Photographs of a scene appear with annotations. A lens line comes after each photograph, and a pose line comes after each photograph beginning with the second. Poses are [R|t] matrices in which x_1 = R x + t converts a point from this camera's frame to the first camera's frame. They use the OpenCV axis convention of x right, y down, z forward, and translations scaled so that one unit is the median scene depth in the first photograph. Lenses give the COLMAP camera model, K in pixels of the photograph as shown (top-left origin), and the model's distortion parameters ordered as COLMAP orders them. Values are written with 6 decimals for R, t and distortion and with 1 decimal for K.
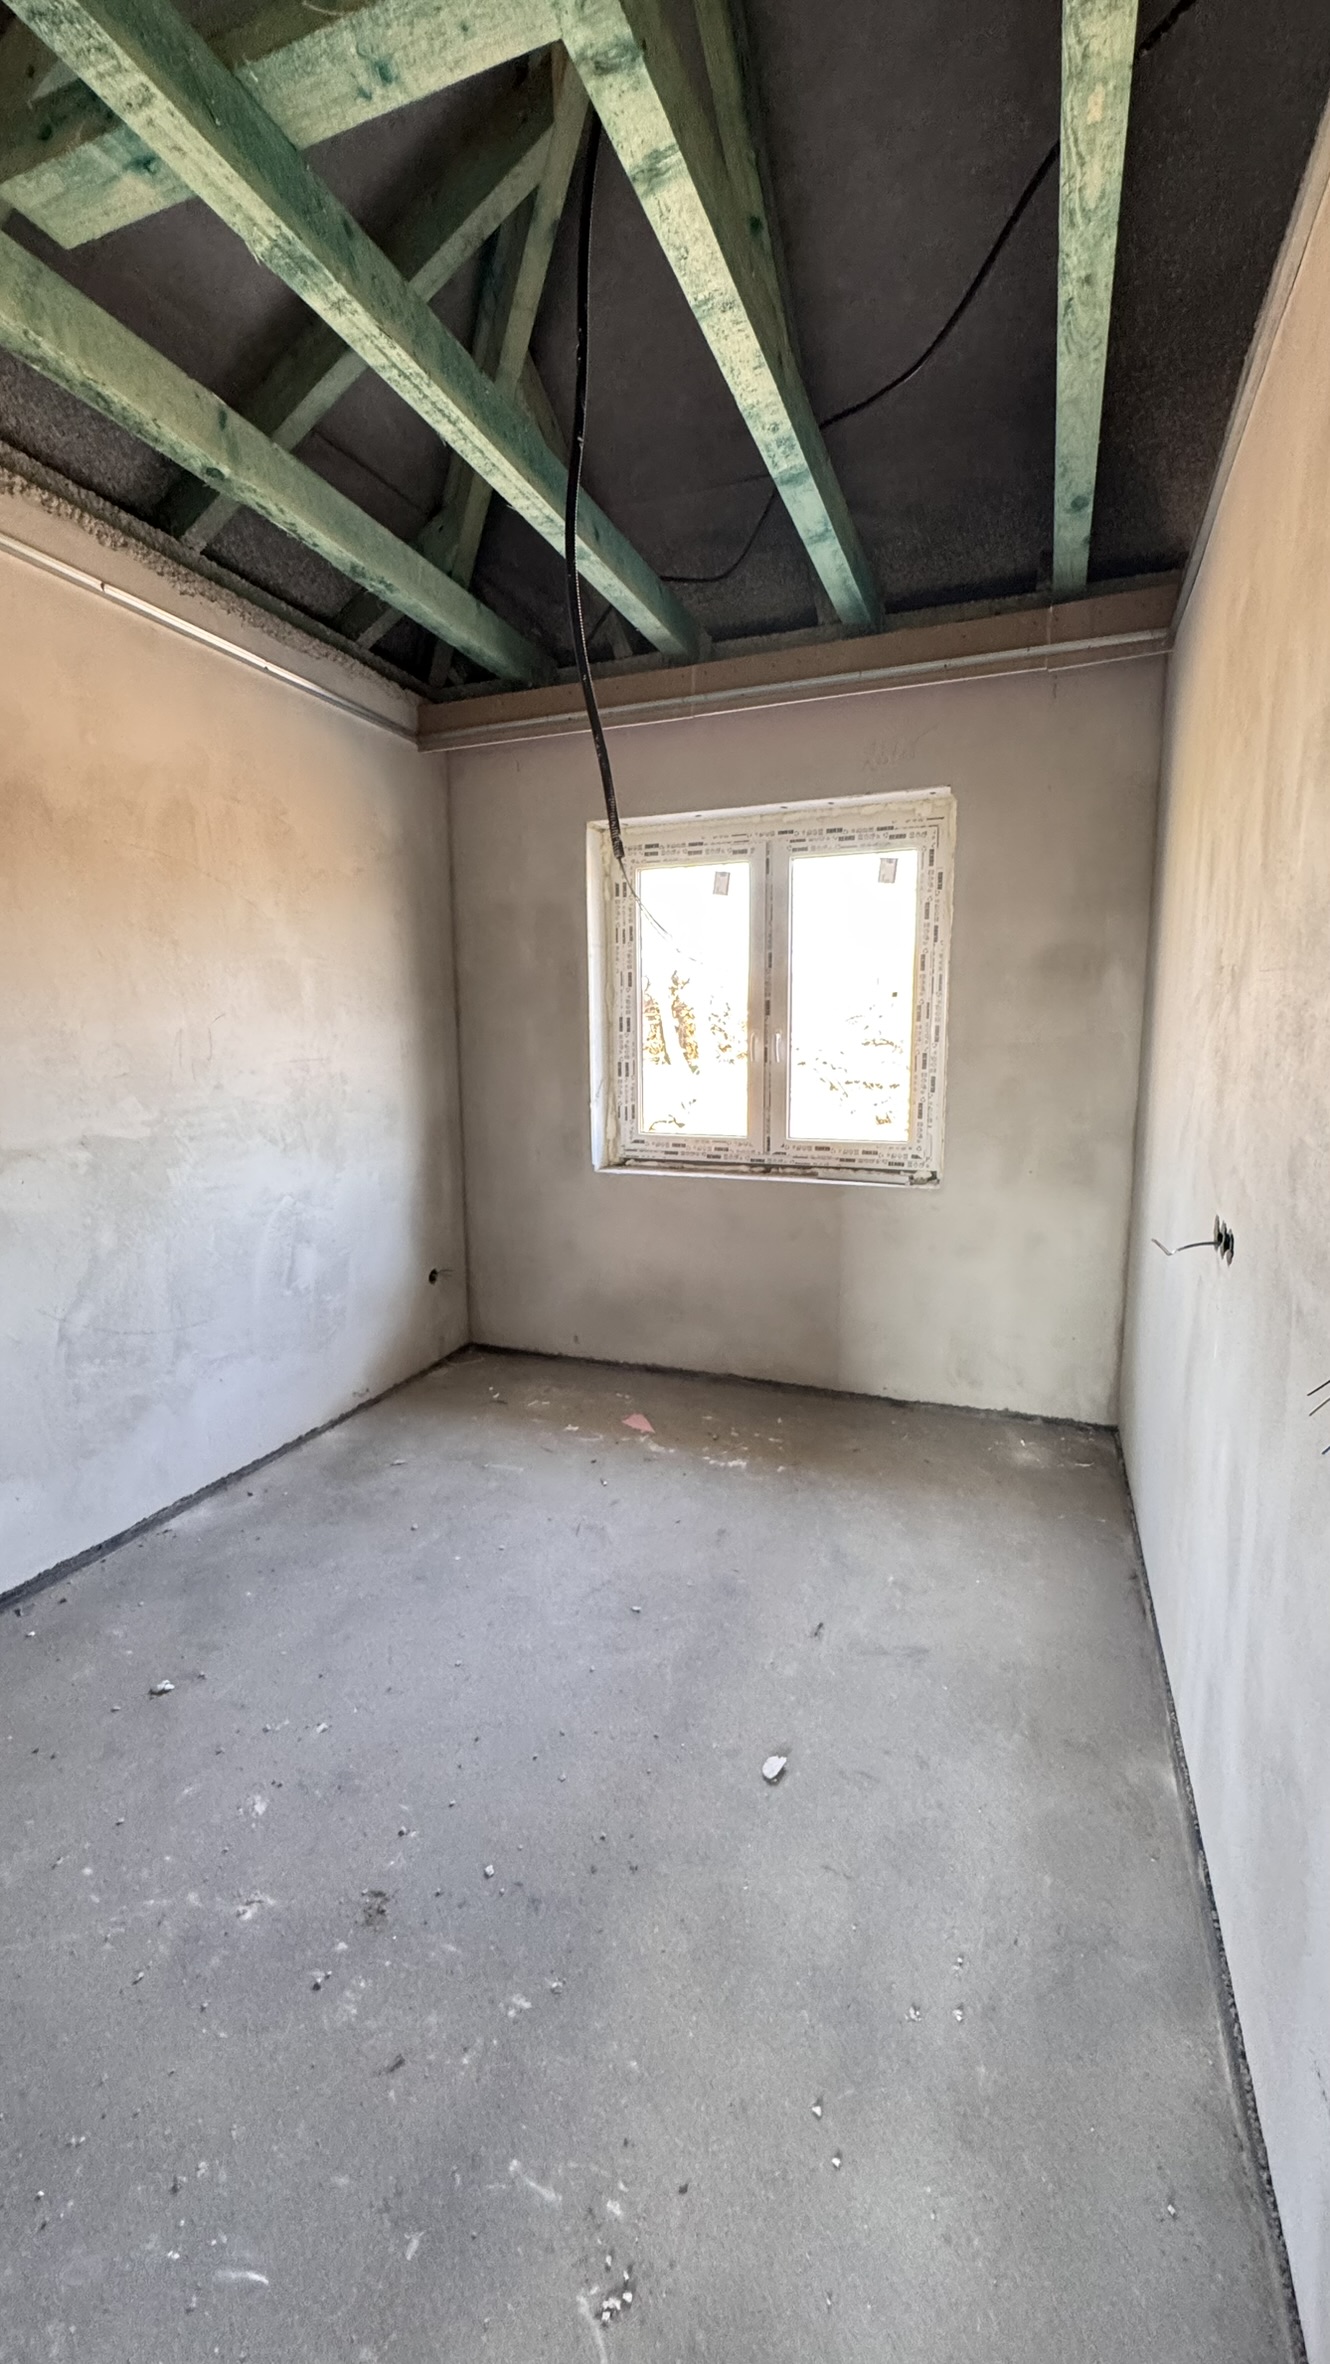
lens RADIAL K [[937.2, 0, 651.1], [0, 937.2, 1184.6], [0, 0, 1]] dist [-0.002857, 0.000235]
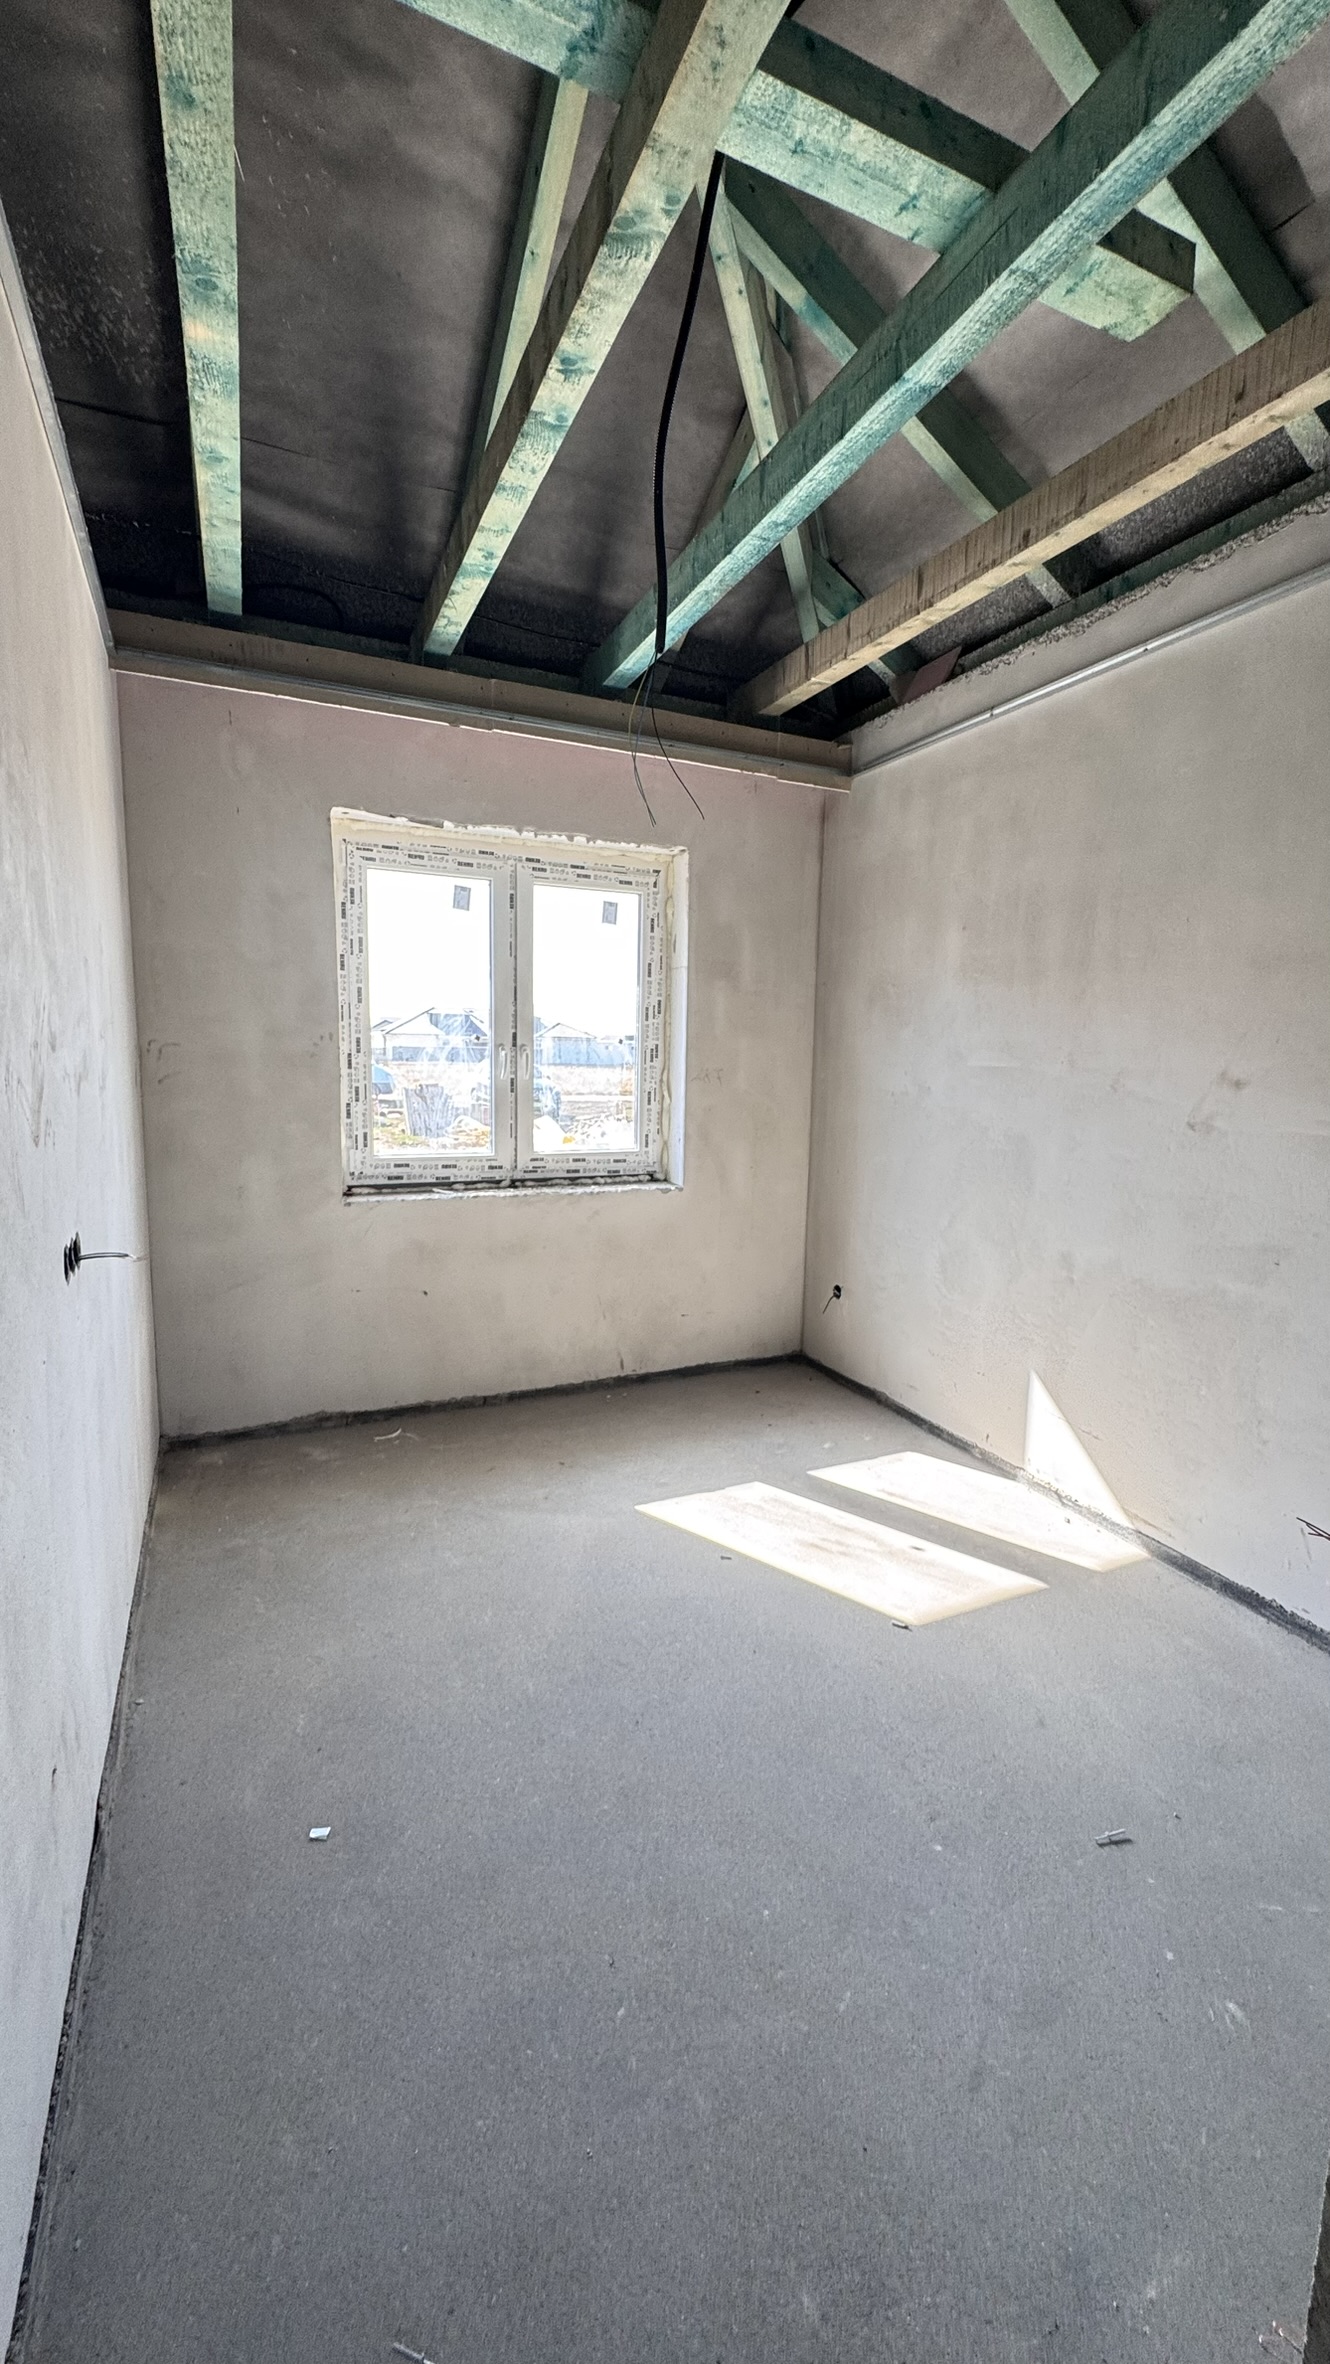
lens RADIAL K [[937.2, 0, 651.1], [0, 937.2, 1184.6], [0, 0, 1]] dist [-0.002857, 0.000235]
pose [[0.689886, -0.075976, 0.719920, -0.525134], [0.089029, 0.995833, 0.019780, -0.024009], [-0.718423, 0.050448, 0.693775, 0.192739]]
